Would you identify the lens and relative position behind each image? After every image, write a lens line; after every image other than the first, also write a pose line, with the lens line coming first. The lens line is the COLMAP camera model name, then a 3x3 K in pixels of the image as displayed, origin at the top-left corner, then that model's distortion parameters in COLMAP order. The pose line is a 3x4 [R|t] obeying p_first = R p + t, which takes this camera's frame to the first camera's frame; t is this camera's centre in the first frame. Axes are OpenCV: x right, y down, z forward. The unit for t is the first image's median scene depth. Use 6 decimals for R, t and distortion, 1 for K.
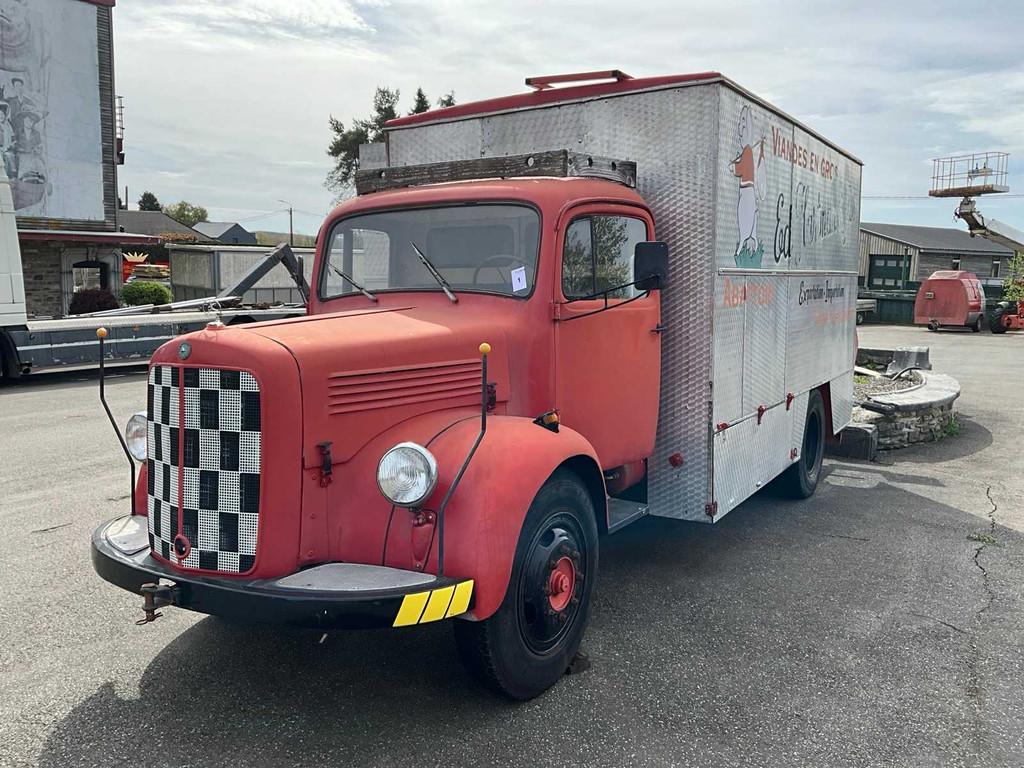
lens RADIAL K [[861.2, 0, 512.0], [0, 861.2, 384.0], [0, 0, 1]] dist [0.052934, -0.000765]
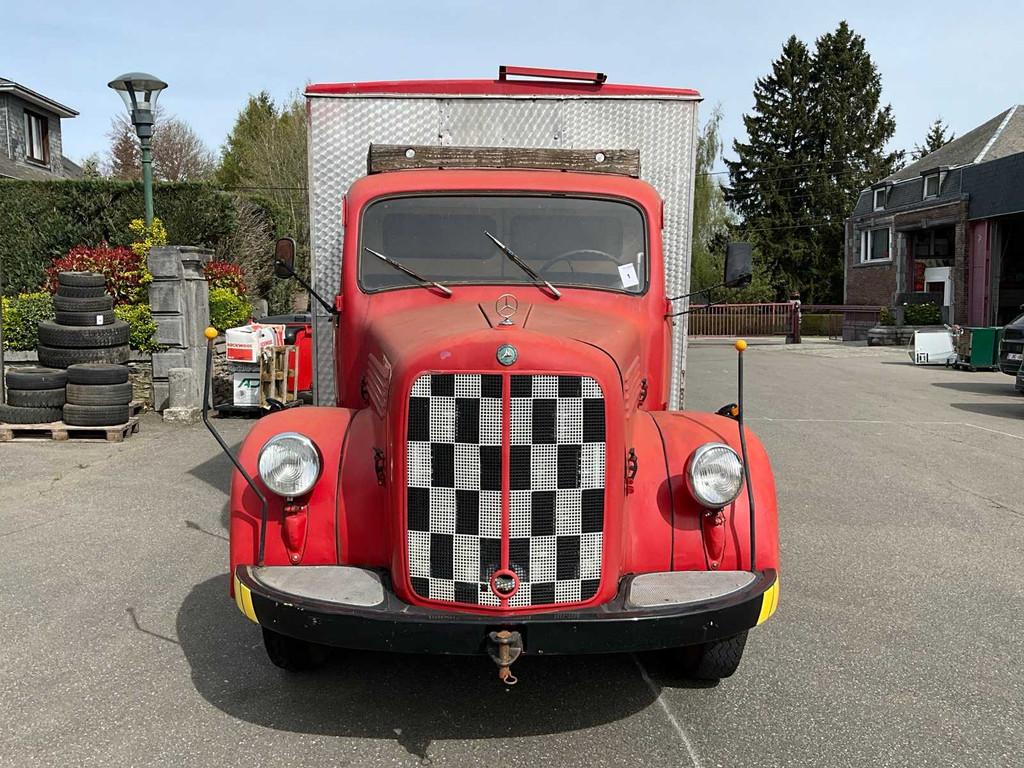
lens RADIAL K [[854.8, 0, 512.0], [0, 854.8, 384.0], [0, 0, 1]] dist [0.086962, -0.153927]
pose [[0.844988, -0.043468, 0.533016, -0.740149], [0.036195, 0.999054, 0.024094, -0.026957], [-0.533560, -0.001066, 0.845762, 0.254219]]
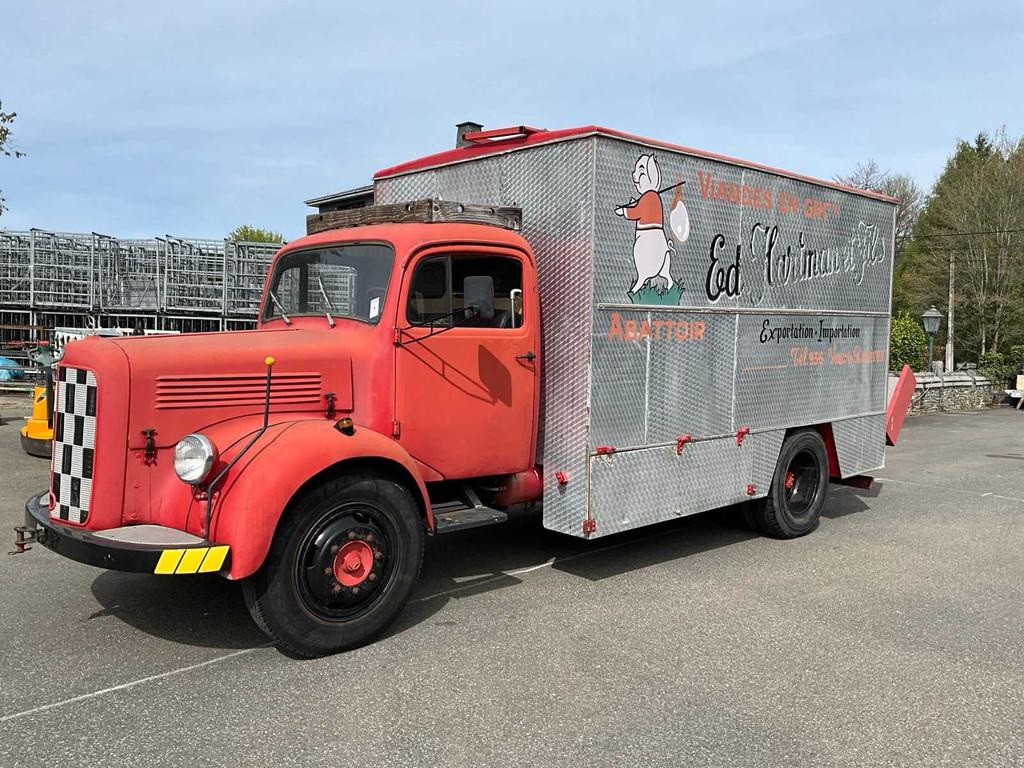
lens RADIAL K [[854.8, 0, 512.0], [0, 854.8, 384.0], [0, 0, 1]] dist [0.086962, -0.153927]
pose [[0.962017, 0.047268, -0.268867, 0.581821], [-0.057280, 0.997922, -0.029513, 0.006815], [0.266913, 0.043793, 0.962725, -0.084905]]
